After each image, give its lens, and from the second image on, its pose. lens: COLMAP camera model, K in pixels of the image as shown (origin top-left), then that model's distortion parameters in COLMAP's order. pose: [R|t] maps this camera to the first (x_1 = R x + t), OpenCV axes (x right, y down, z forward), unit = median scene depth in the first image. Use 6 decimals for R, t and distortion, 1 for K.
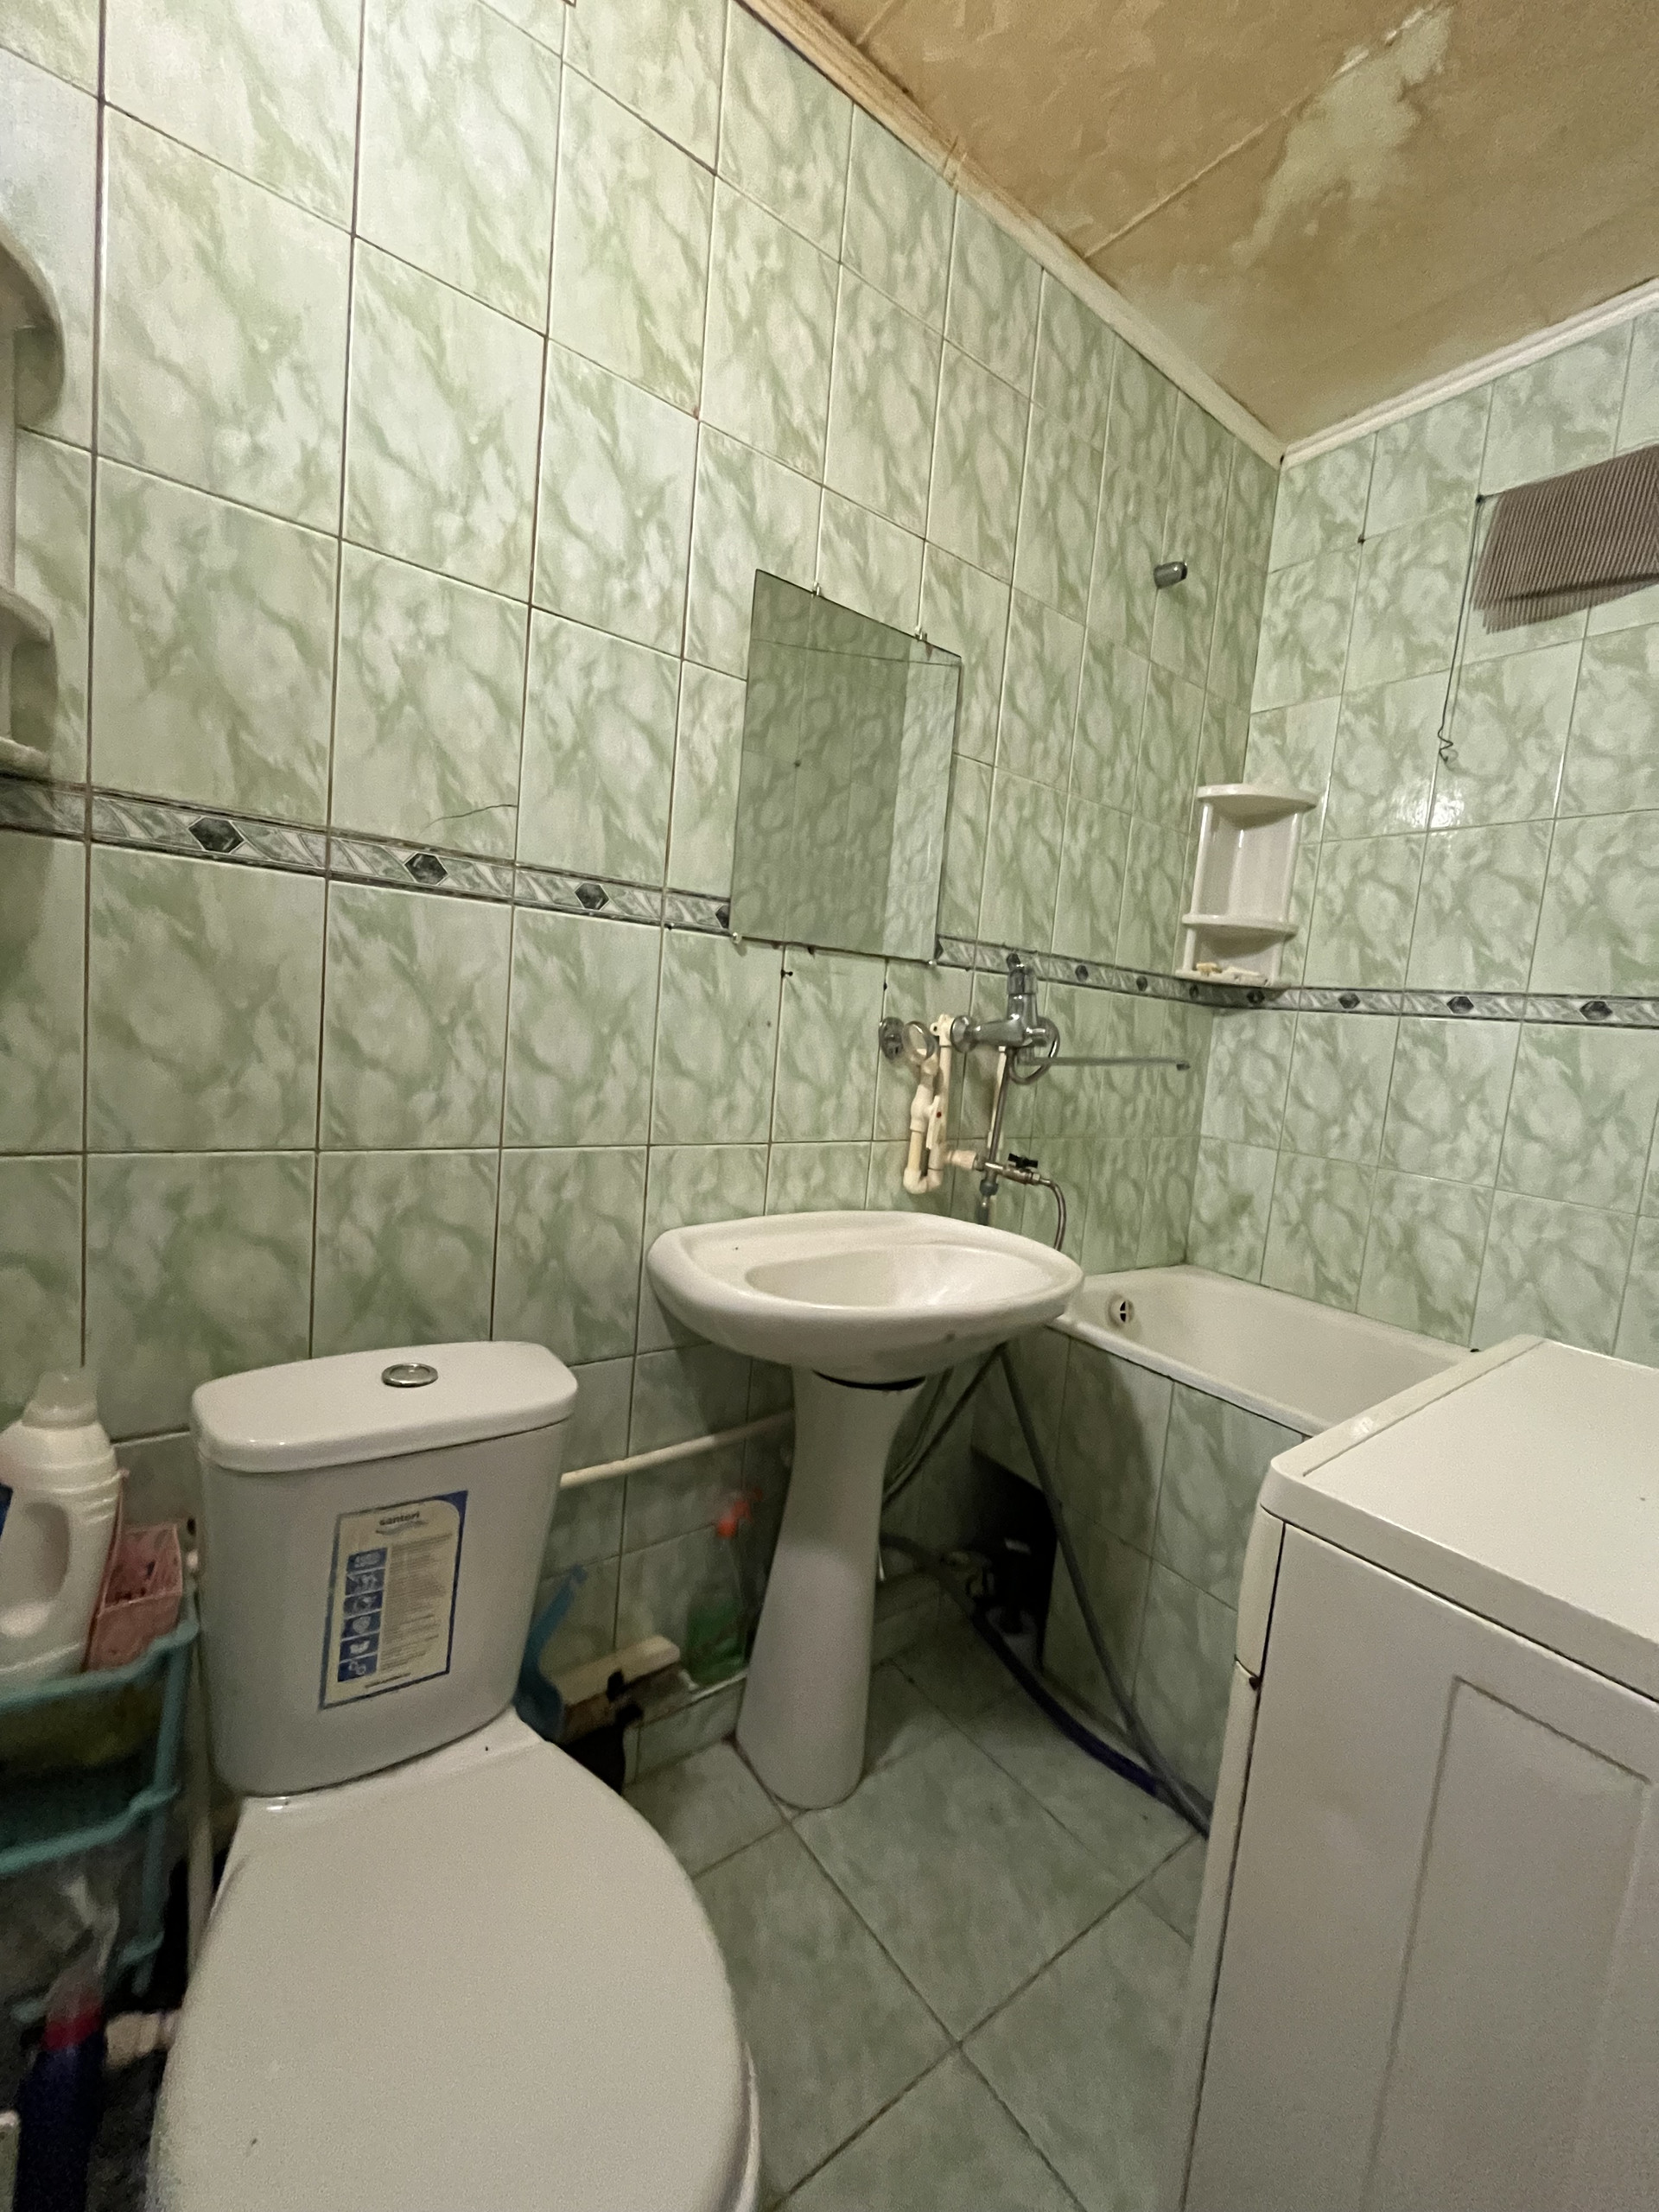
lens RADIAL K [[905.3, 0, 828.0], [0, 905.3, 1105.1], [0, 0, 1]] dist [-0.003219, 0.000347]
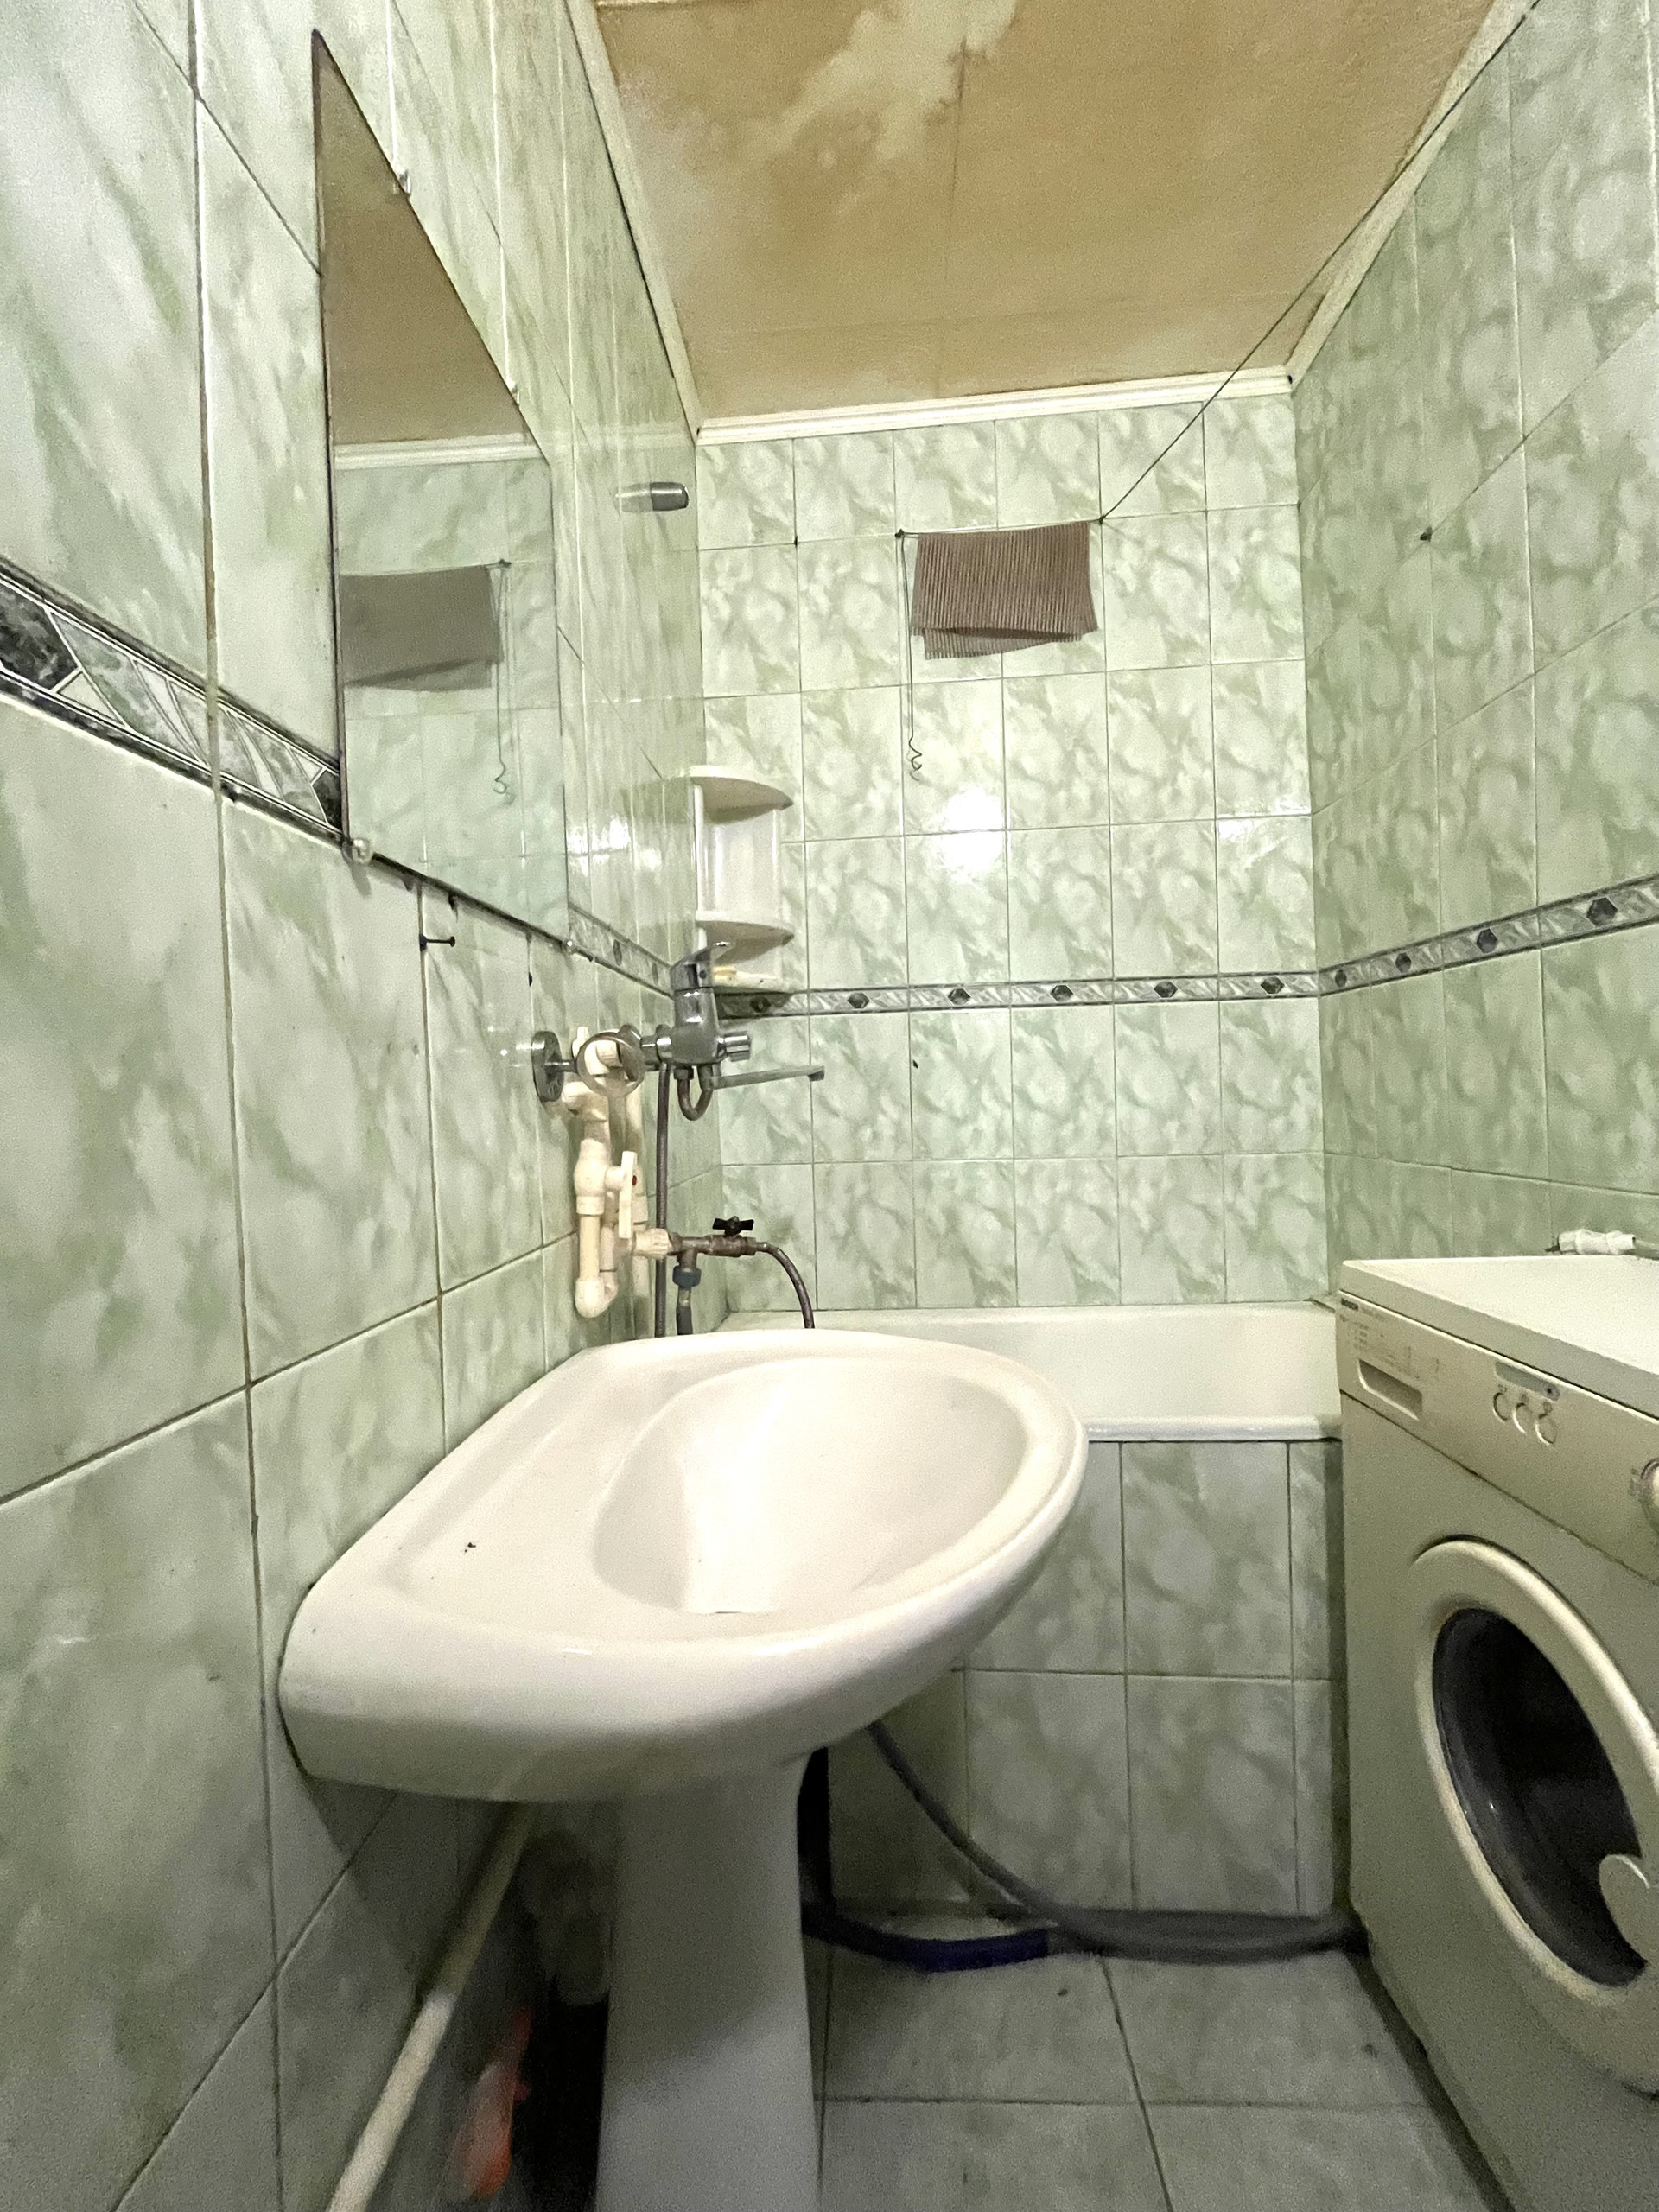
lens RADIAL K [[905.3, 0, 827.2], [0, 905.3, 1102.5], [0, 0, 1]] dist [-0.003219, 0.000347]
pose [[0.636284, -0.116175, 0.762657, -0.238355], [0.164058, 0.986360, 0.013378, -0.026517], [-0.753809, 0.116608, 0.646664, 0.438618]]
